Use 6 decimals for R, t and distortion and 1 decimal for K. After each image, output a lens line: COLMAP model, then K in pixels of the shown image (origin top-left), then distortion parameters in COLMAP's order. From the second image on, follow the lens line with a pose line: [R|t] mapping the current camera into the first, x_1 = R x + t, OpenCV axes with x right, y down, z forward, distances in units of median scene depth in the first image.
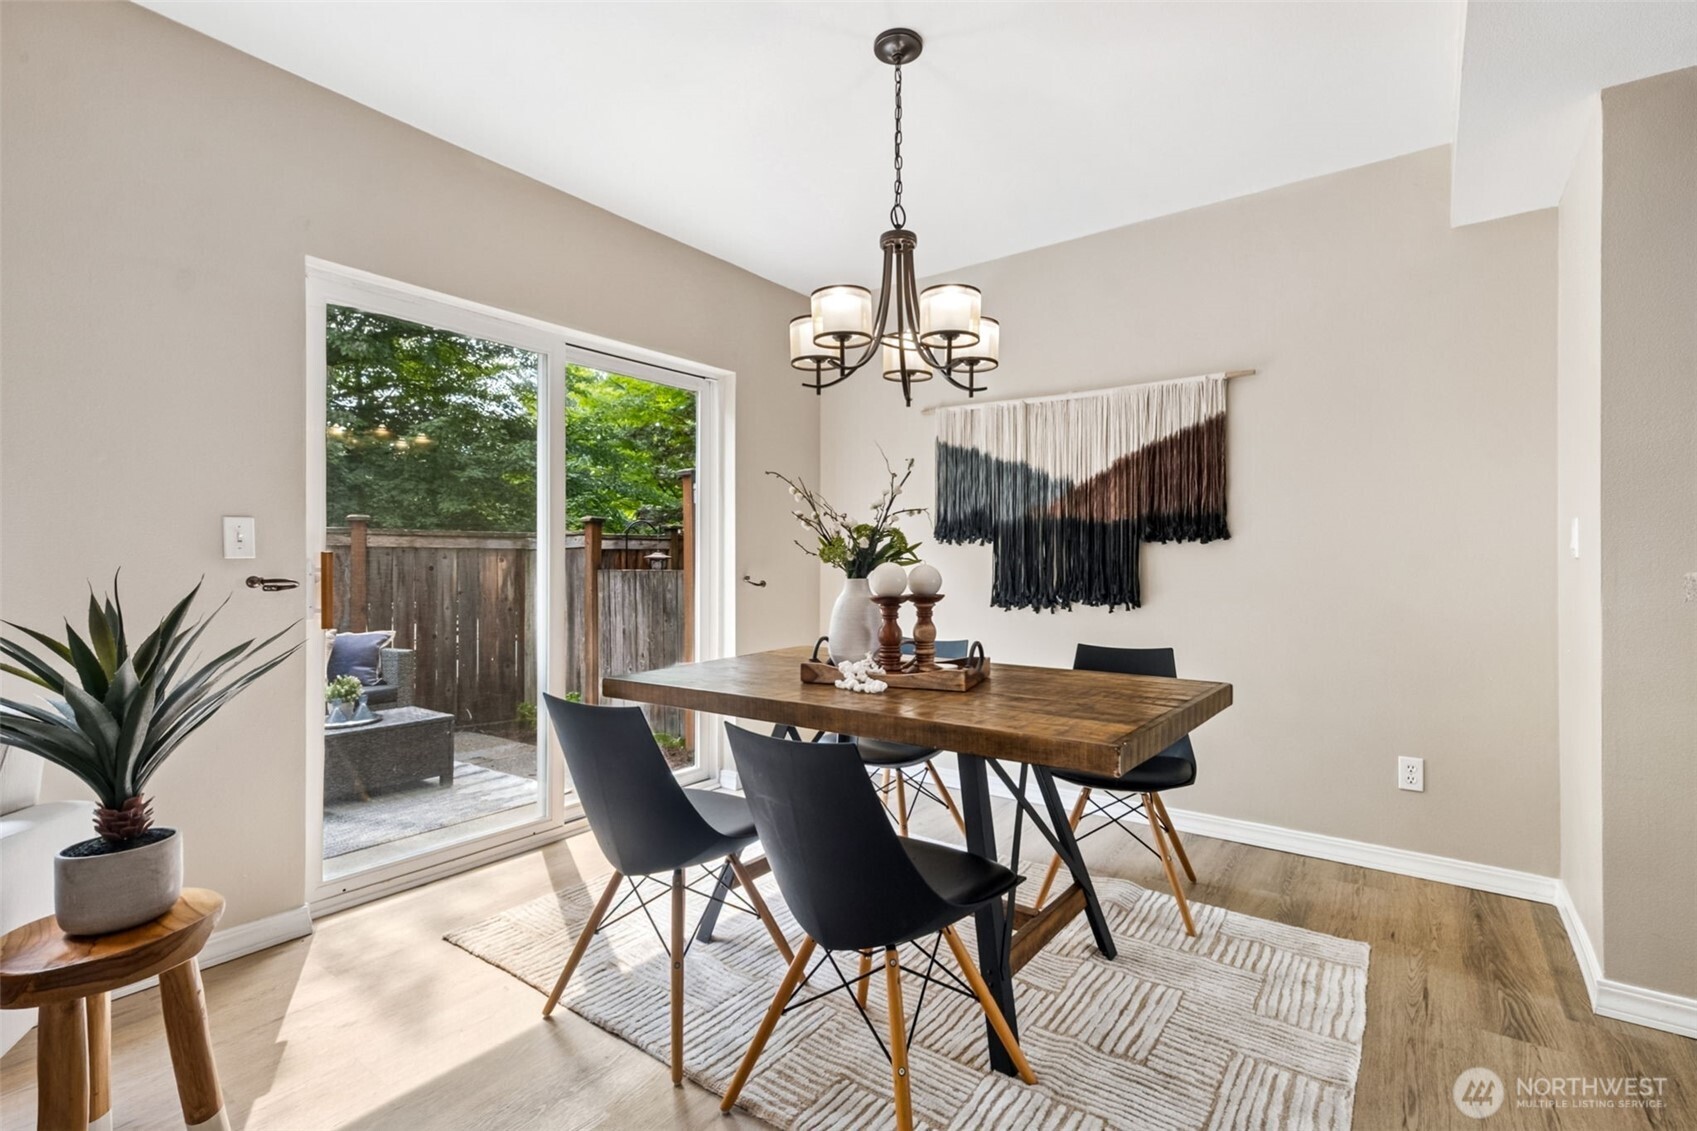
lens RADIAL K [[772.2, 0, 852.3], [0, 772.2, 560.3], [0, 0, 1]] dist [0.002297, 0.000384]
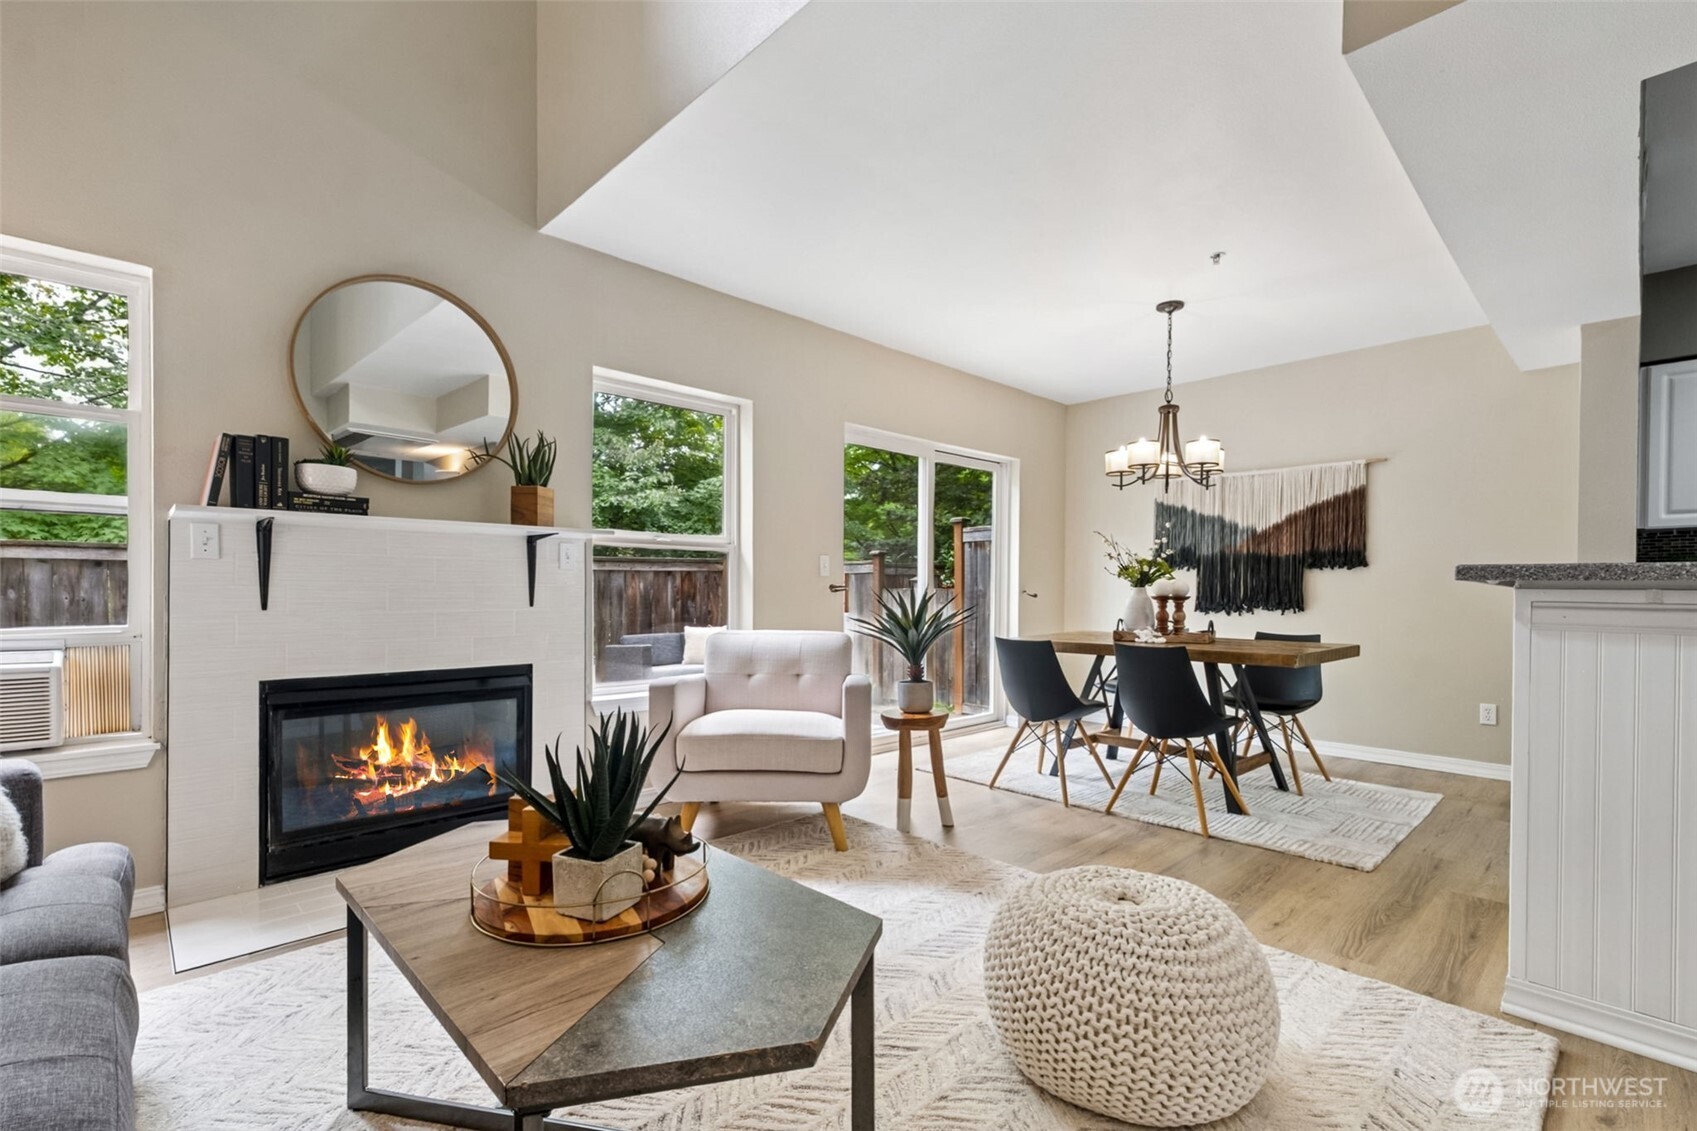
lens RADIAL K [[749.1, 0, 850.6], [0, 749.1, 599.4], [0, 0, 1]] dist [0.001693, -0.000037]
pose [[0.983801, 0.008882, -0.179046, -0.245474], [-0.006267, 0.999865, 0.015164, 0.020132], [0.179157, -0.013796, 0.983724, -0.624663]]
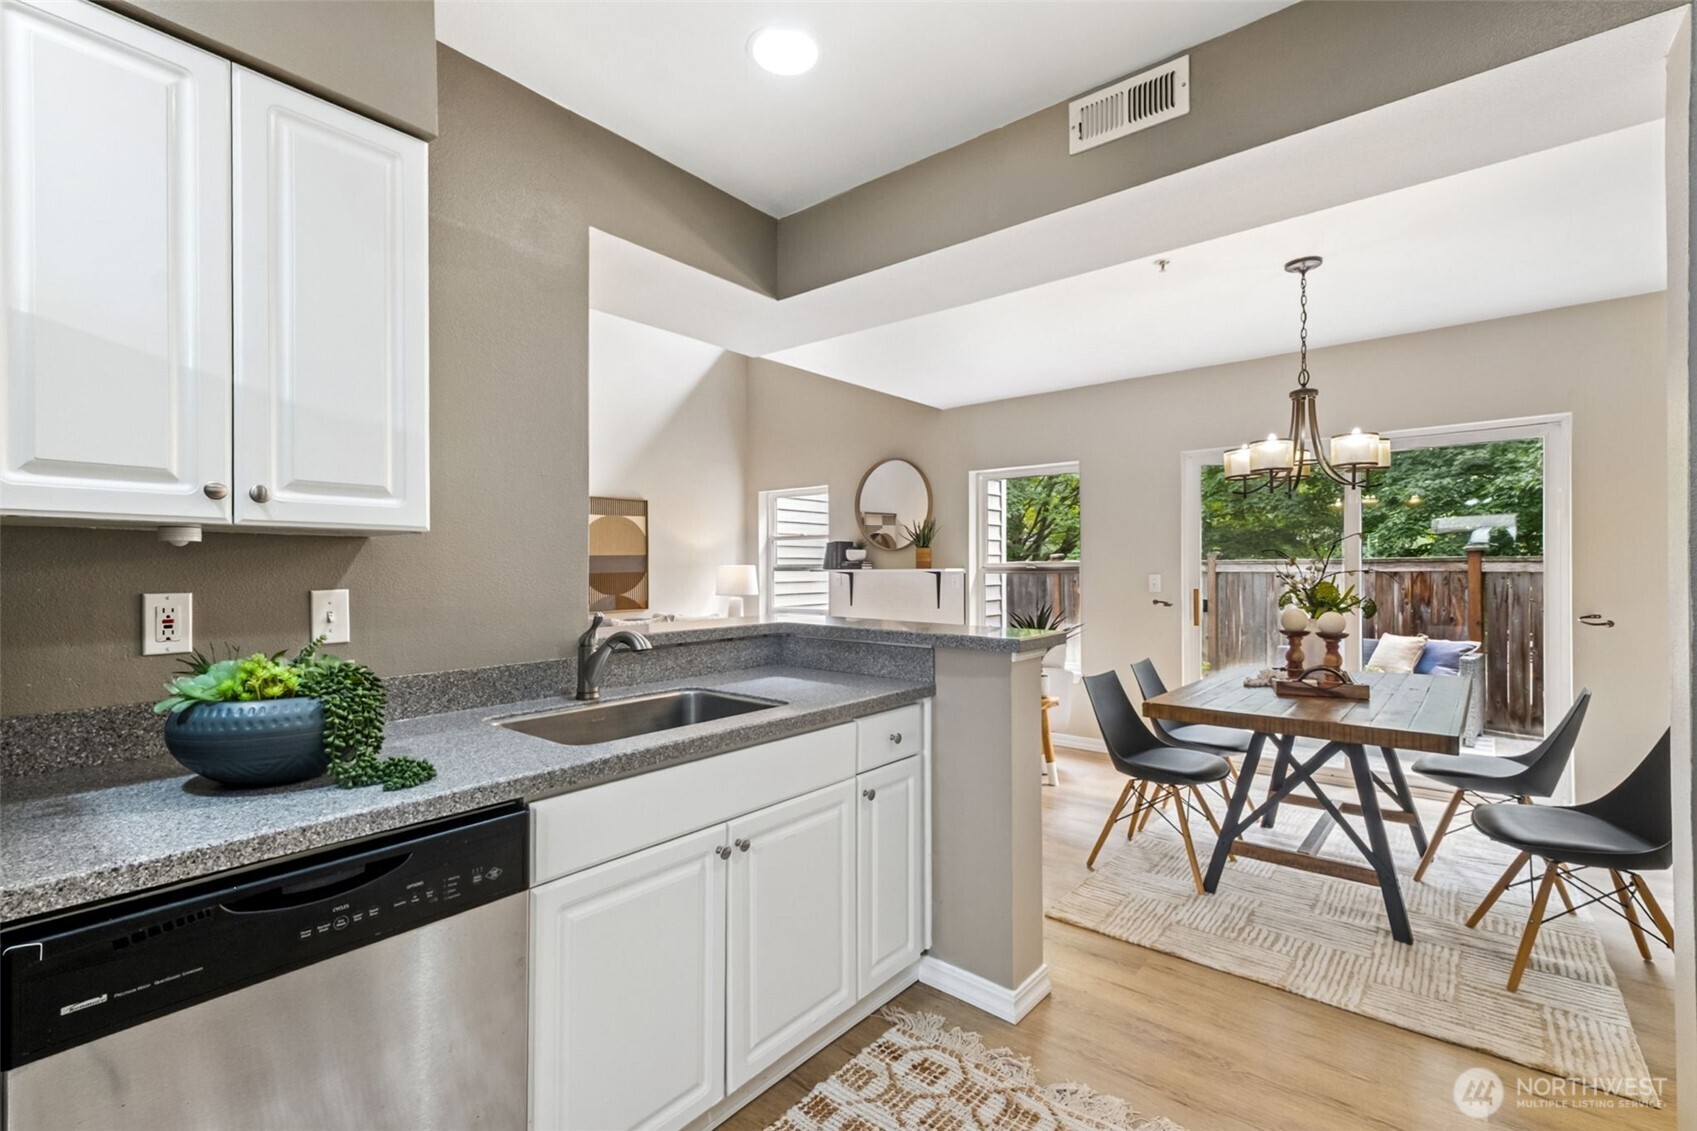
lens RADIAL K [[755.0, 0, 842.4], [0, 755.0, 568.7], [0, 0, 1]] dist [0.001432, 0.000122]
pose [[-0.064323, 0.001138, -0.997929, 1.035536], [0.010136, 0.999949, 0.000487, -0.055856], [0.997878, -0.010084, -0.064331, 0.131214]]
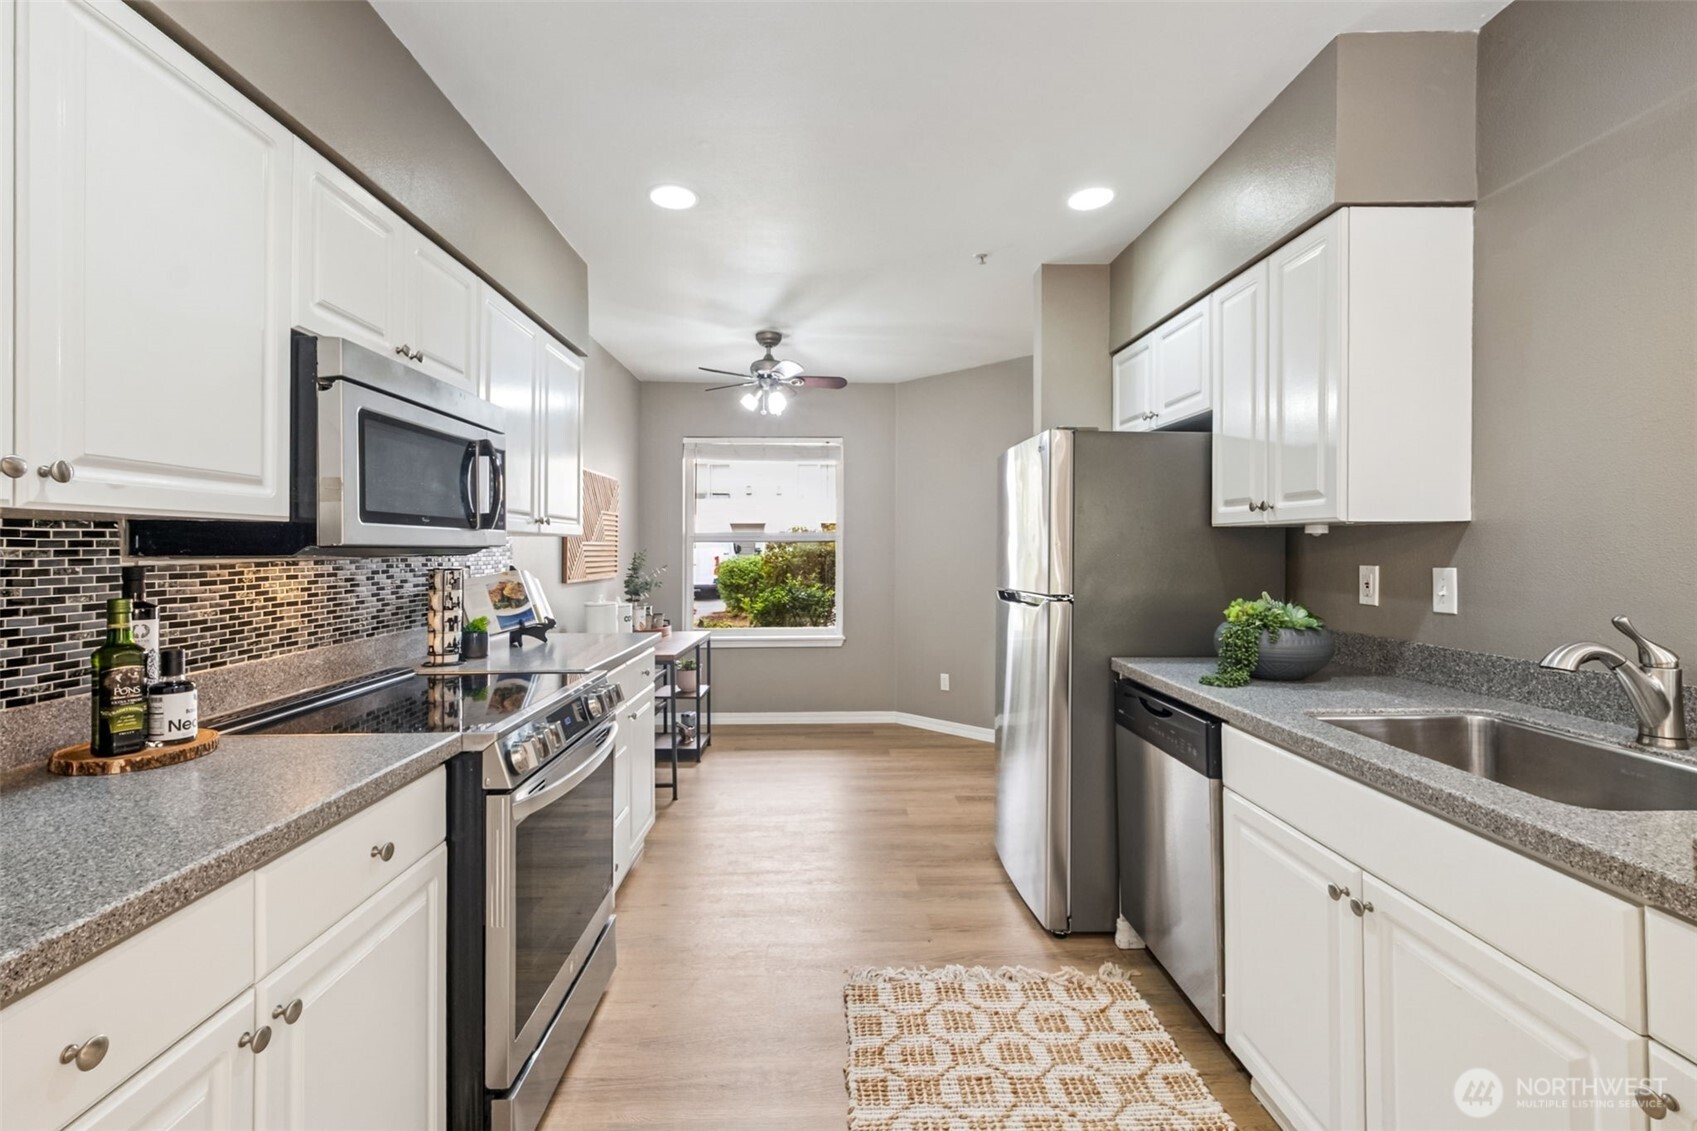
lens RADIAL K [[739.4, 0, 843.1], [0, 739.4, 565.1], [0, 0, 1]] dist [0.001505, 0.000234]
pose [[-0.598568, -0.015031, 0.800931, 0.372706], [-0.004036, 0.999868, 0.015748, -0.054497], [-0.801061, 0.006194, -0.598550, 0.487215]]
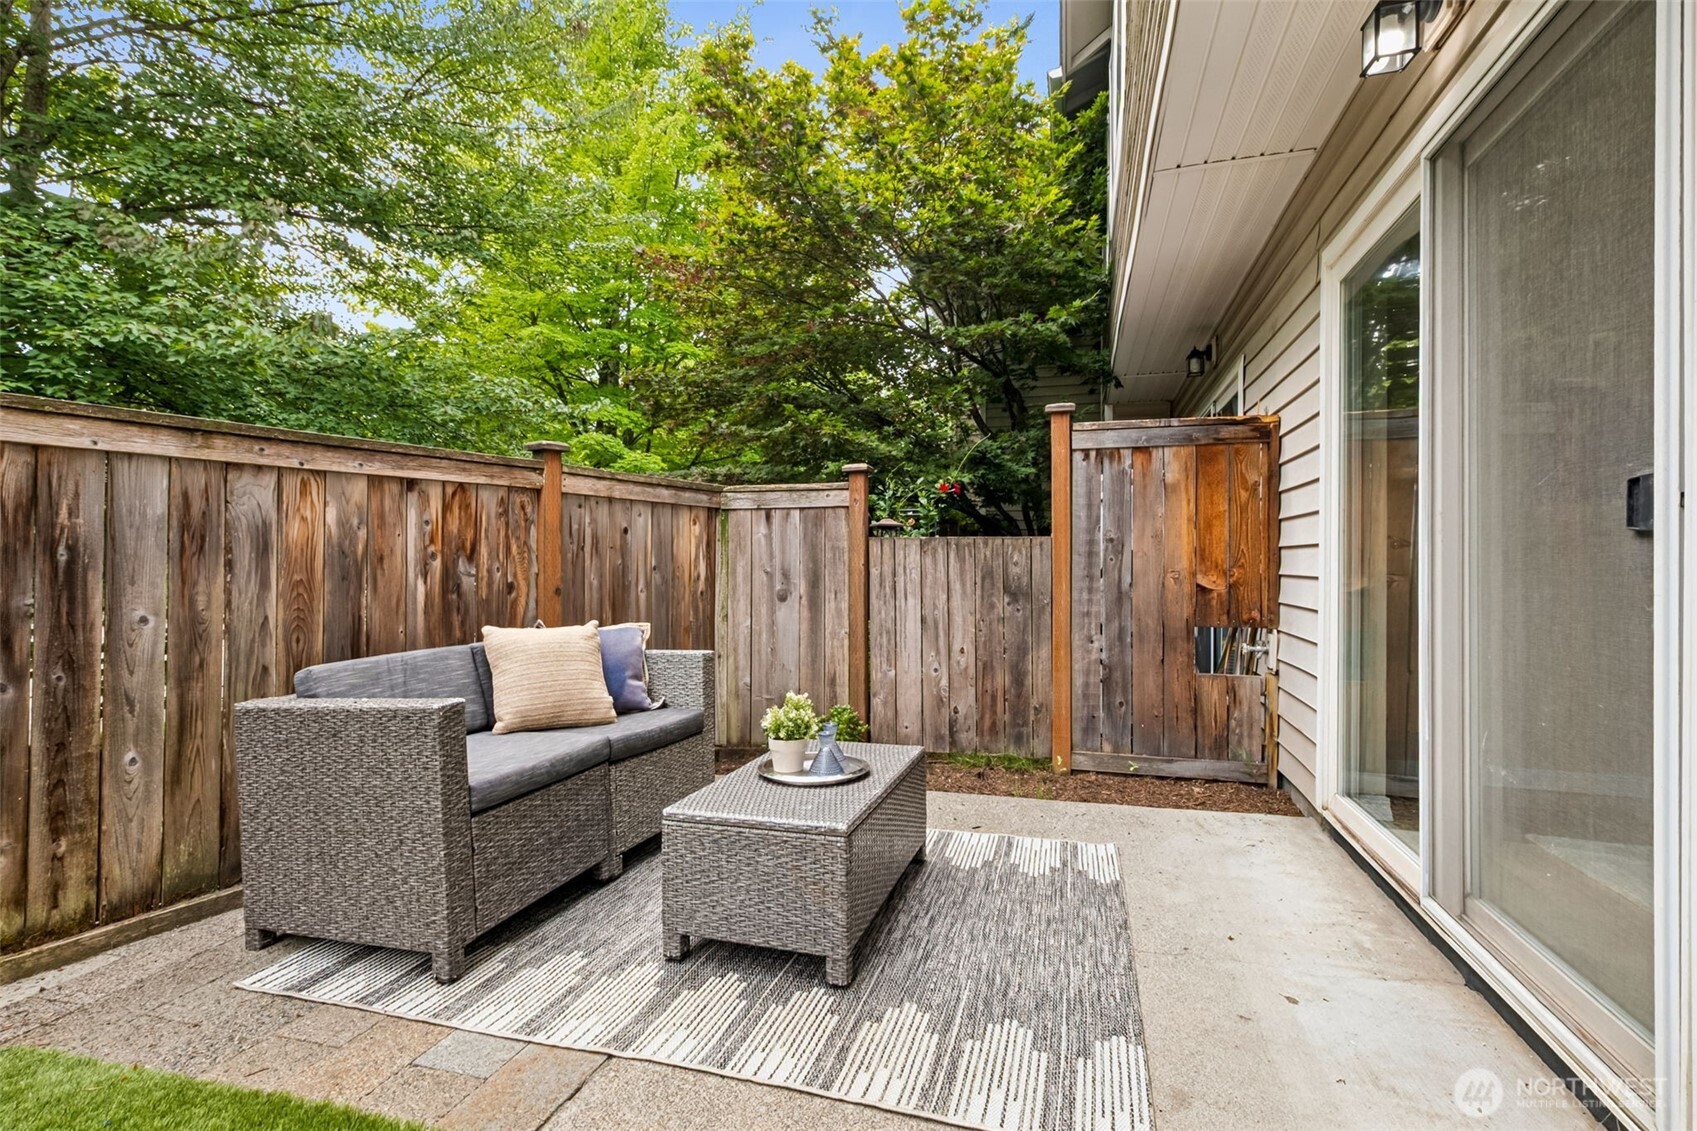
lens RADIAL K [[772.2, 0, 852.3], [0, 772.2, 560.3], [0, 0, 1]] dist [0.002297, 0.000384]
pose [[0.943397, 0.008231, 0.331562, -1.029907], [-0.009211, 0.999957, 0.001384, 0.059077], [-0.331536, -0.004359, 0.943432, 0.541914]]
